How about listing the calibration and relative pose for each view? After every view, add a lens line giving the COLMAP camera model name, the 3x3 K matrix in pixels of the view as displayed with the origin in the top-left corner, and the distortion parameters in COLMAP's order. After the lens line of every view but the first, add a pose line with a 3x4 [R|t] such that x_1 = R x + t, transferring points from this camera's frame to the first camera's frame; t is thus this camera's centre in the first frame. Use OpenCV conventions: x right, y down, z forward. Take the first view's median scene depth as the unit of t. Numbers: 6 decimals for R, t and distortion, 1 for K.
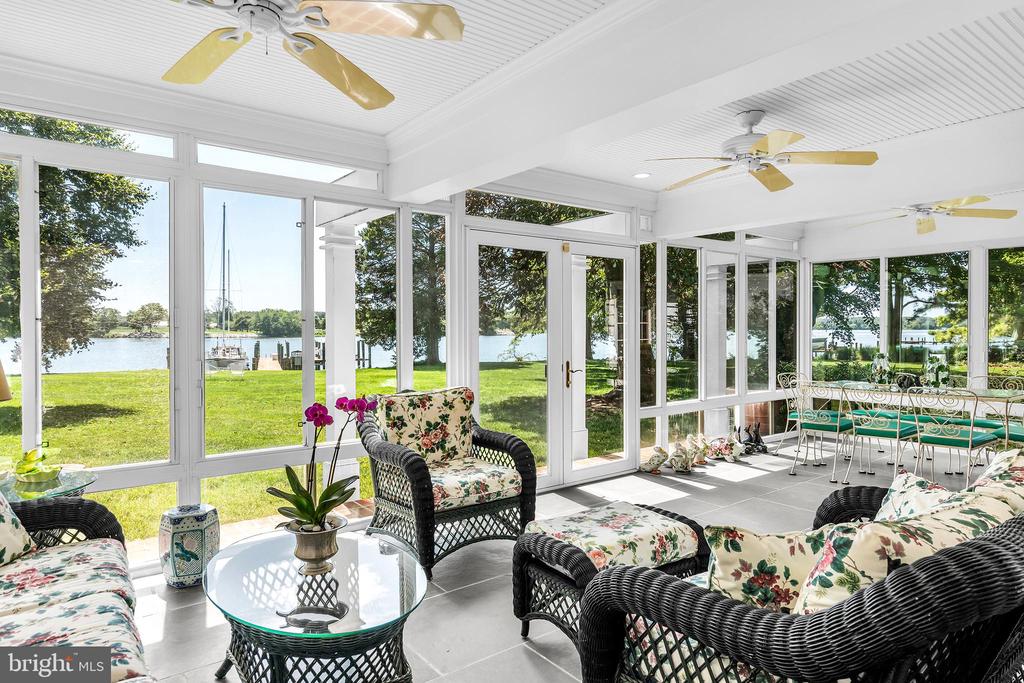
lens RADIAL K [[595.4, 0, 513.1], [0, 595.4, 338.2], [0, 0, 1]] dist [0.005493, 0.000674]
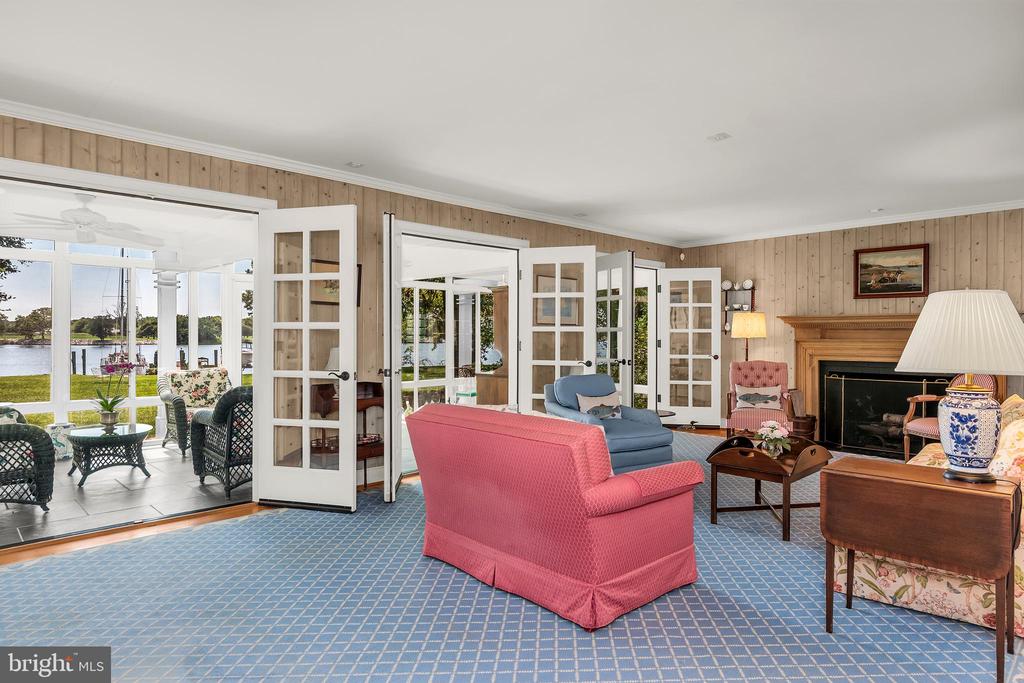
lens RADIAL K [[595.4, 0, 515.2], [0, 595.4, 340.9], [0, 0, 1]] dist [0.005493, 0.000674]
pose [[0.992430, 0.005118, 0.122709, 0.477751], [-0.003929, 0.999943, -0.009930, 0.009676], [-0.122753, 0.009372, 0.992393, -0.779832]]
